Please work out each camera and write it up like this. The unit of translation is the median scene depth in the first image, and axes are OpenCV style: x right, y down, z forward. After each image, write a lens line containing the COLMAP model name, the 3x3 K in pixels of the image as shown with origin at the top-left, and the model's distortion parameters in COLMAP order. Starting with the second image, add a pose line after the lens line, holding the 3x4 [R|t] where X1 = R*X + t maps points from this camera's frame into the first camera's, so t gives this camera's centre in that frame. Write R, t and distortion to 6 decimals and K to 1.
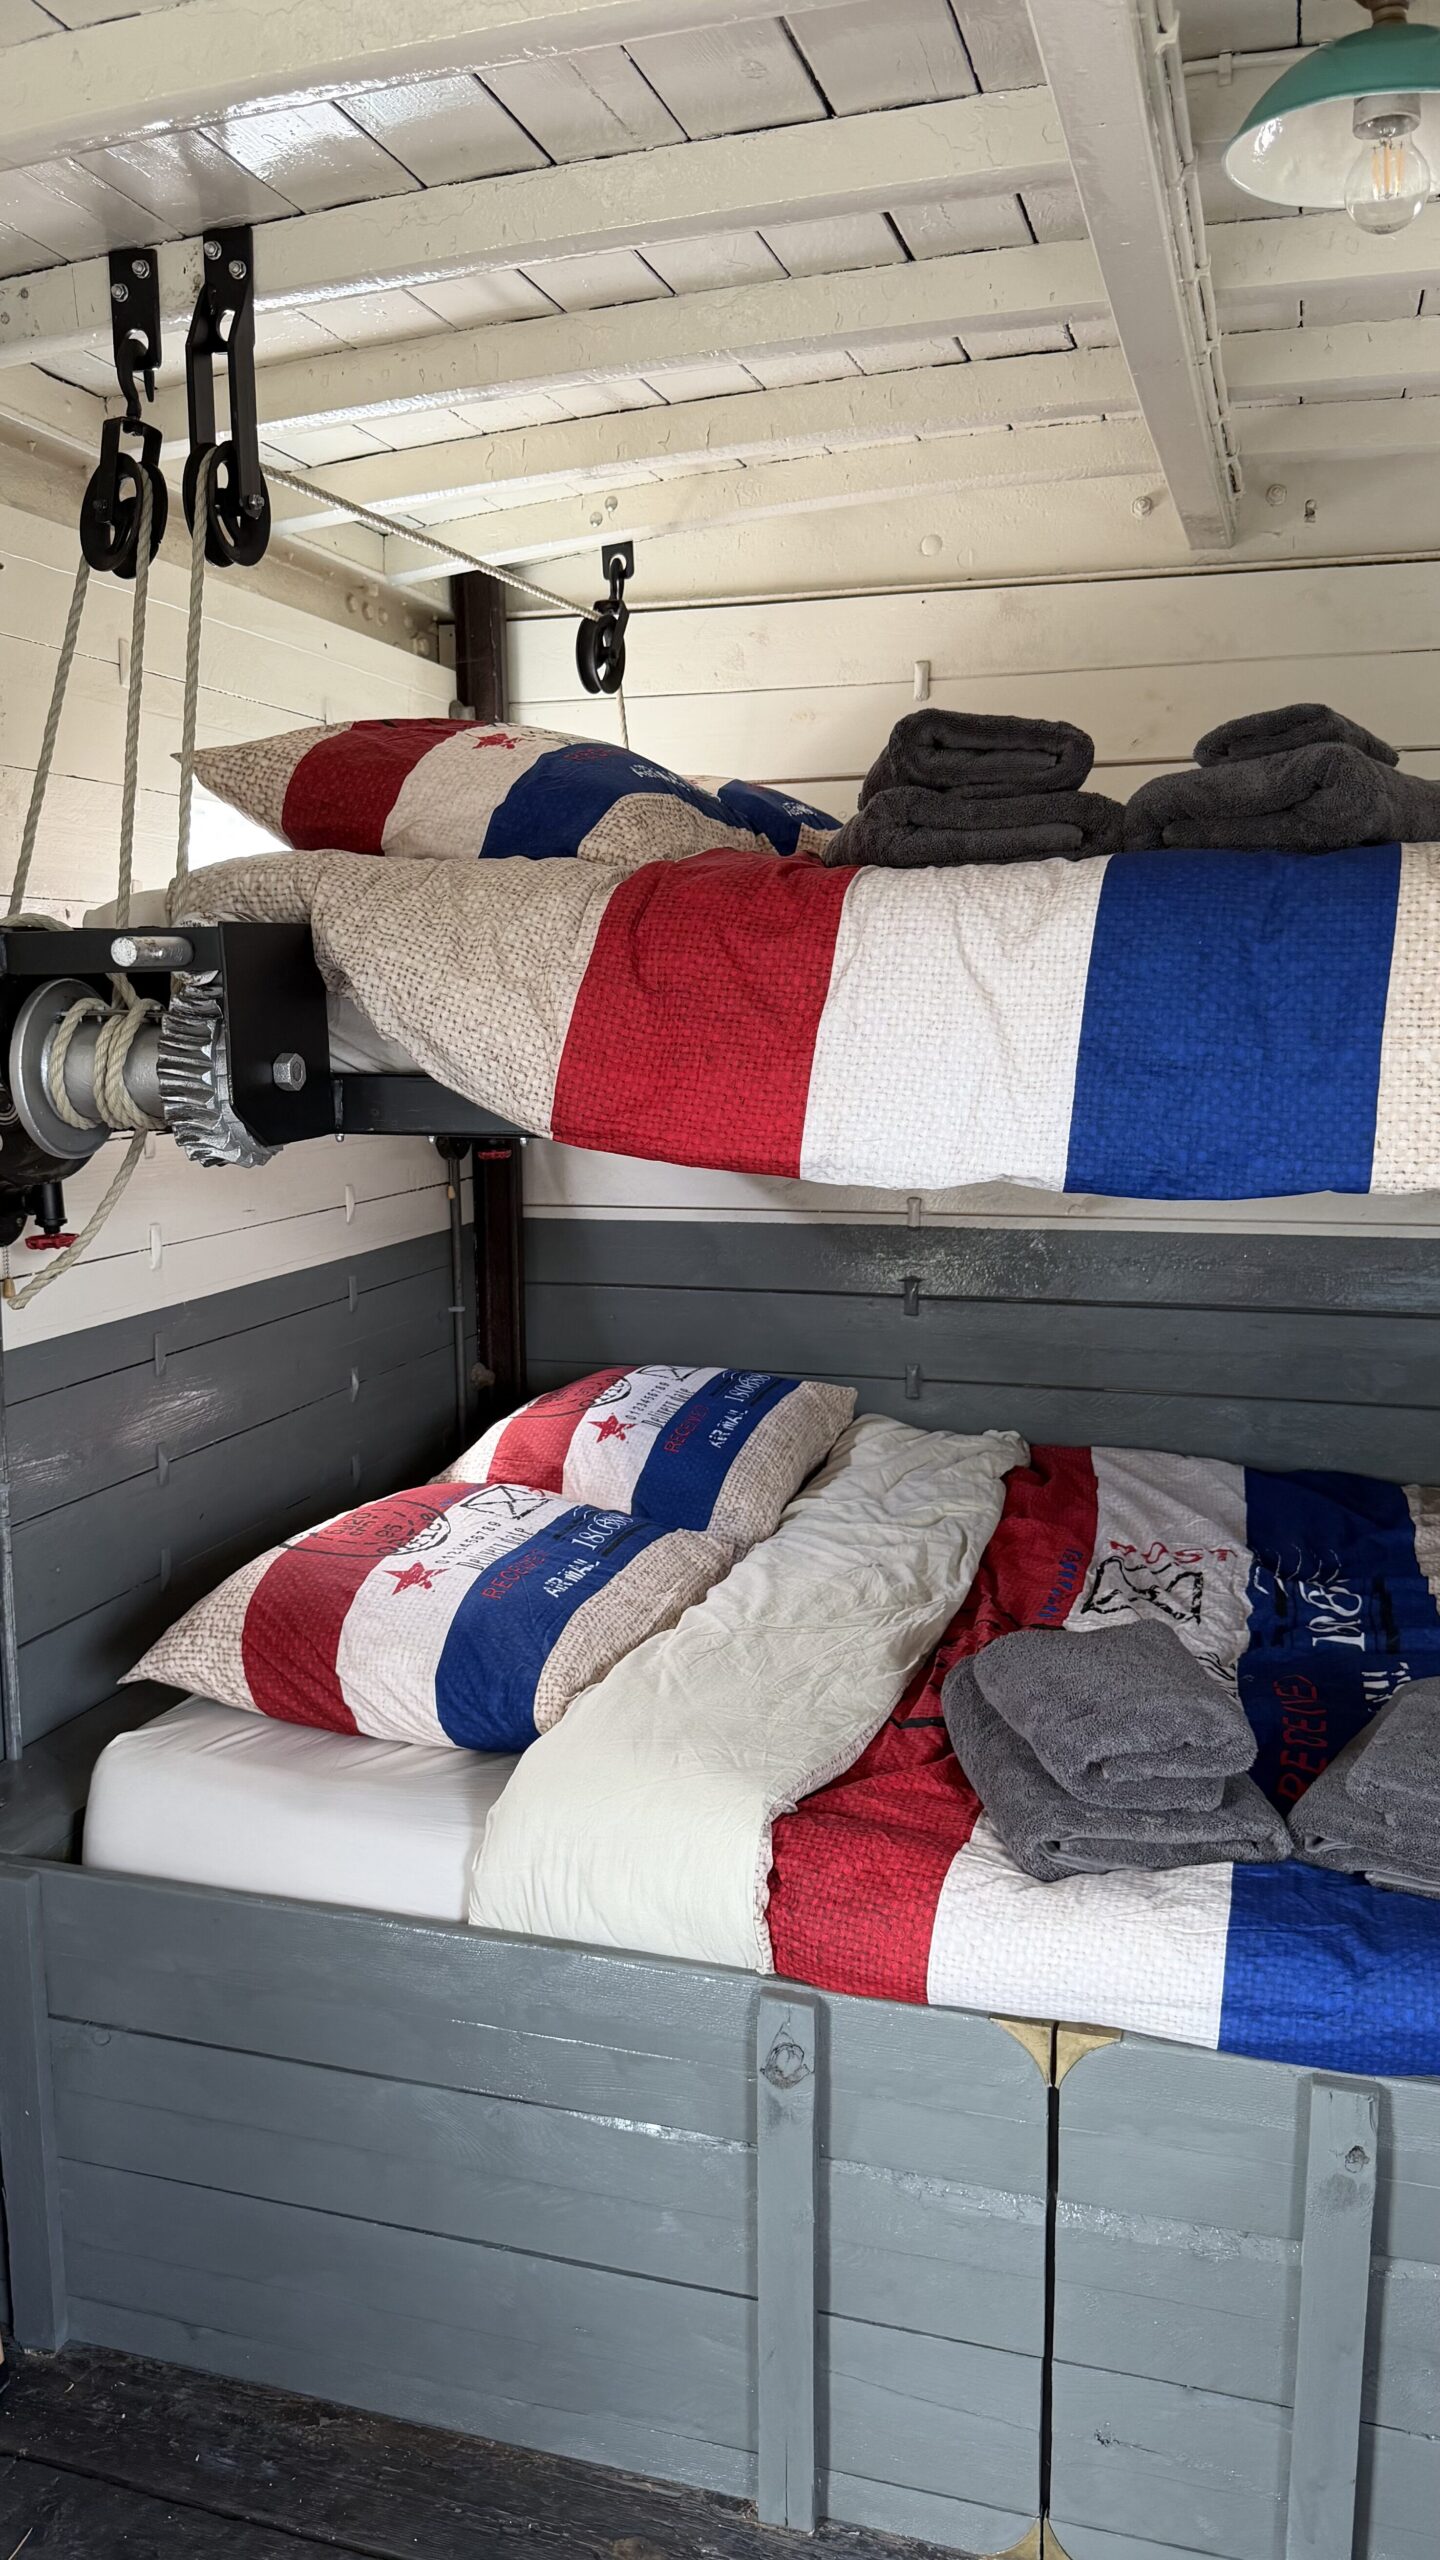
lens RADIAL K [[1994.2, 0, 676.8], [0, 1994.2, 1287.1], [0, 0, 1]] dist [0.107987, -0.186474]
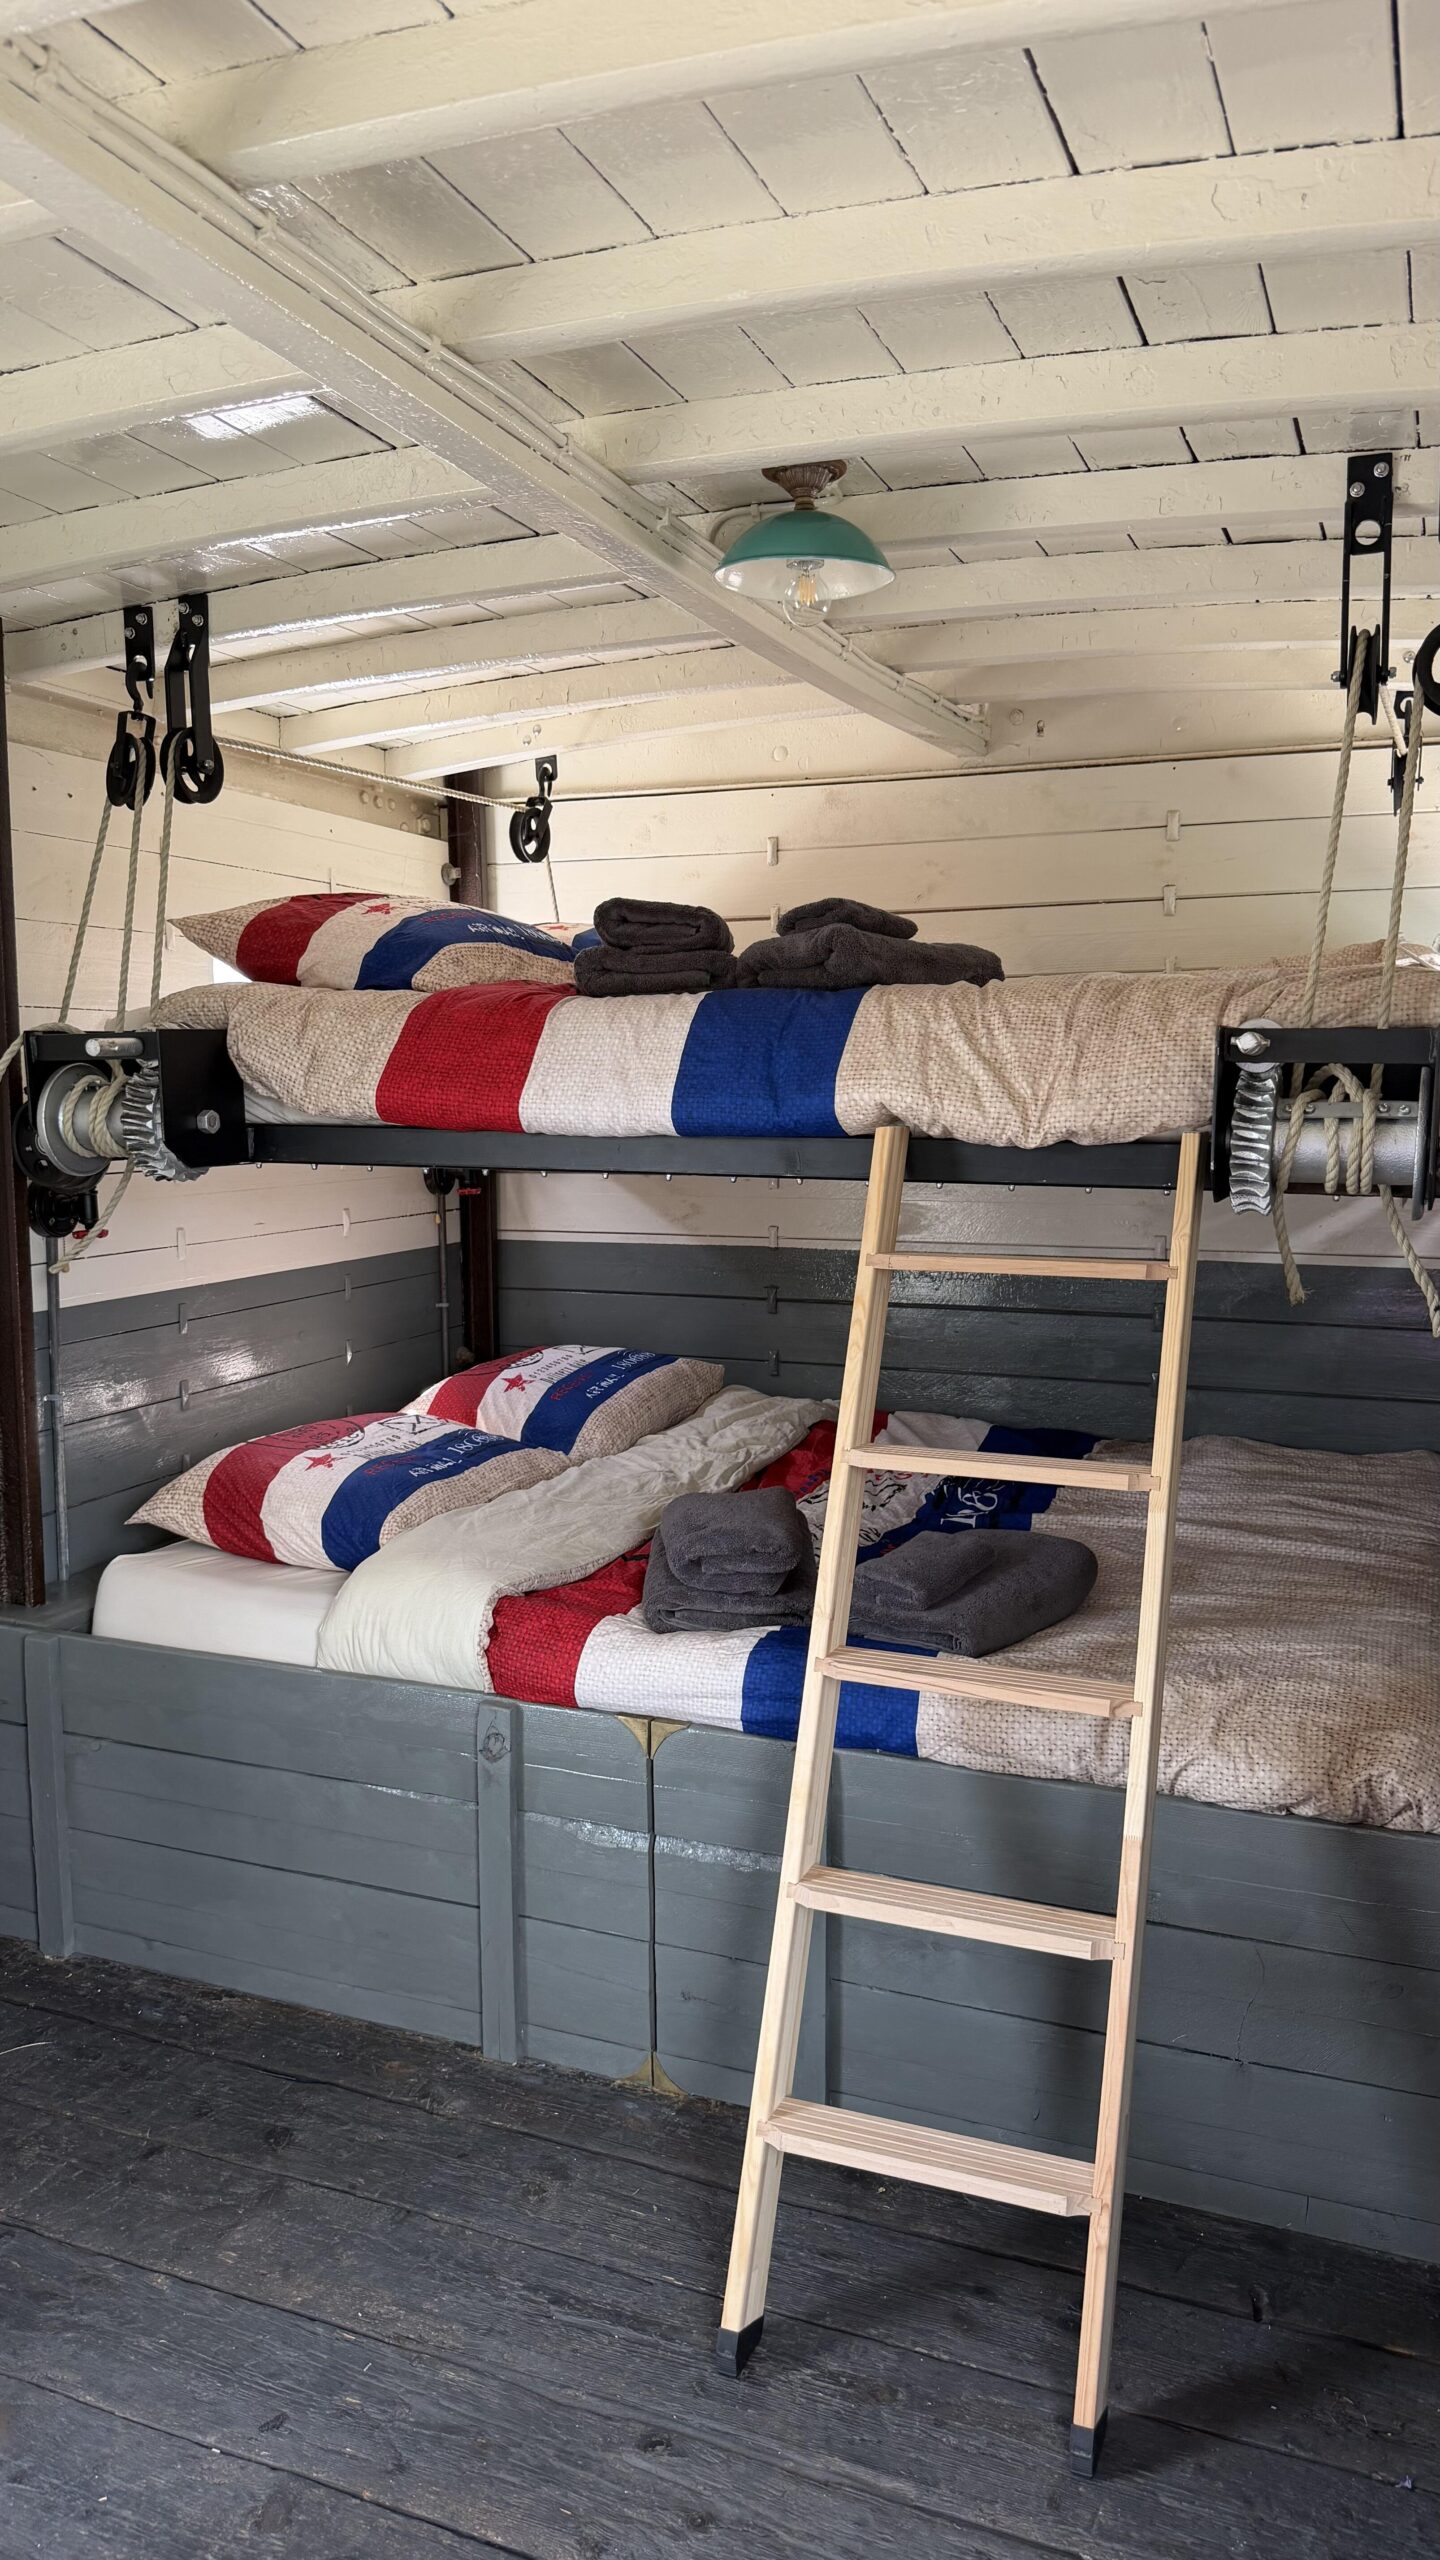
lens RADIAL K [[1804.0, 0, 720.0], [0, 1804.0, 1280.0], [0, 0, 1]] dist [0.102011, -0.135796]
pose [[0.997448, 0.013415, -0.070120, 0.284321], [-0.015703, 0.999359, -0.032174, 0.053073], [0.069643, 0.033193, 0.997020, -0.371146]]
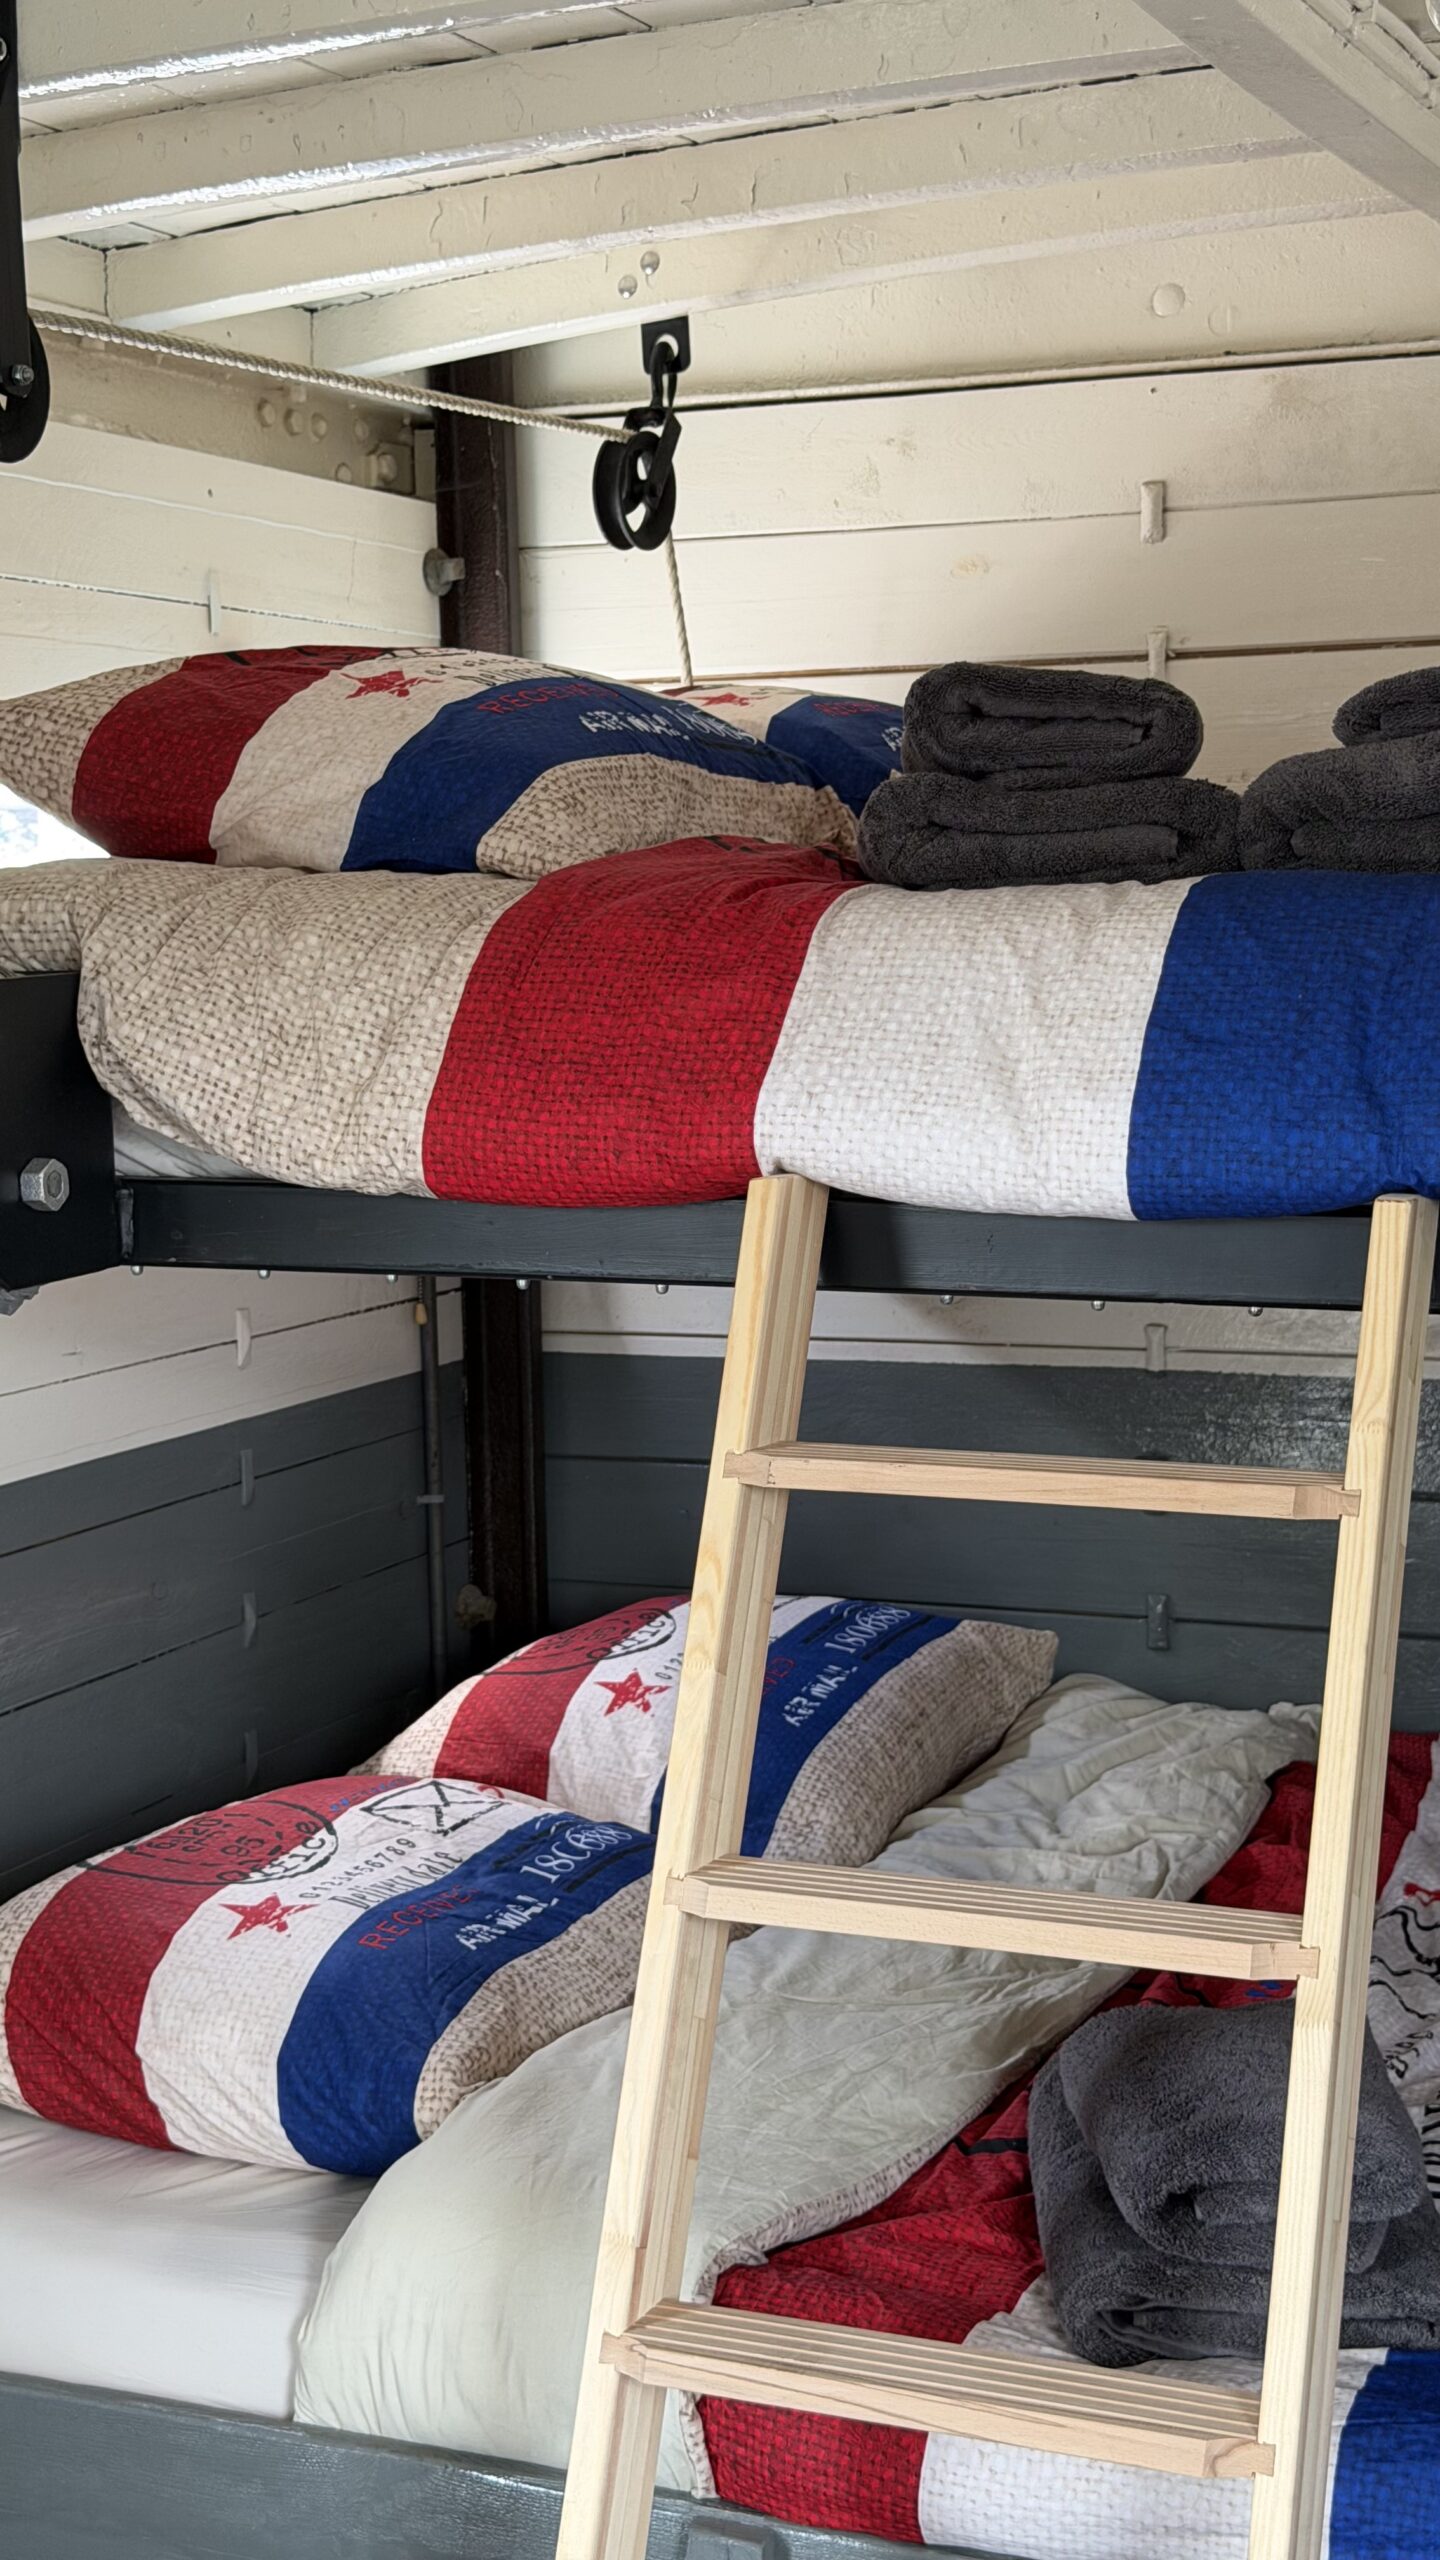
lens RADIAL K [[3620.7, 0, 720.0], [0, 3620.7, 1280.0], [0, 0, 1]] dist [0.061927, 0.077177]
pose [[0.996043, 0.001154, -0.088868, 0.141744], [-0.004791, 0.999159, -0.040715, -0.020524], [0.088747, 0.040980, 0.995211, -0.225653]]
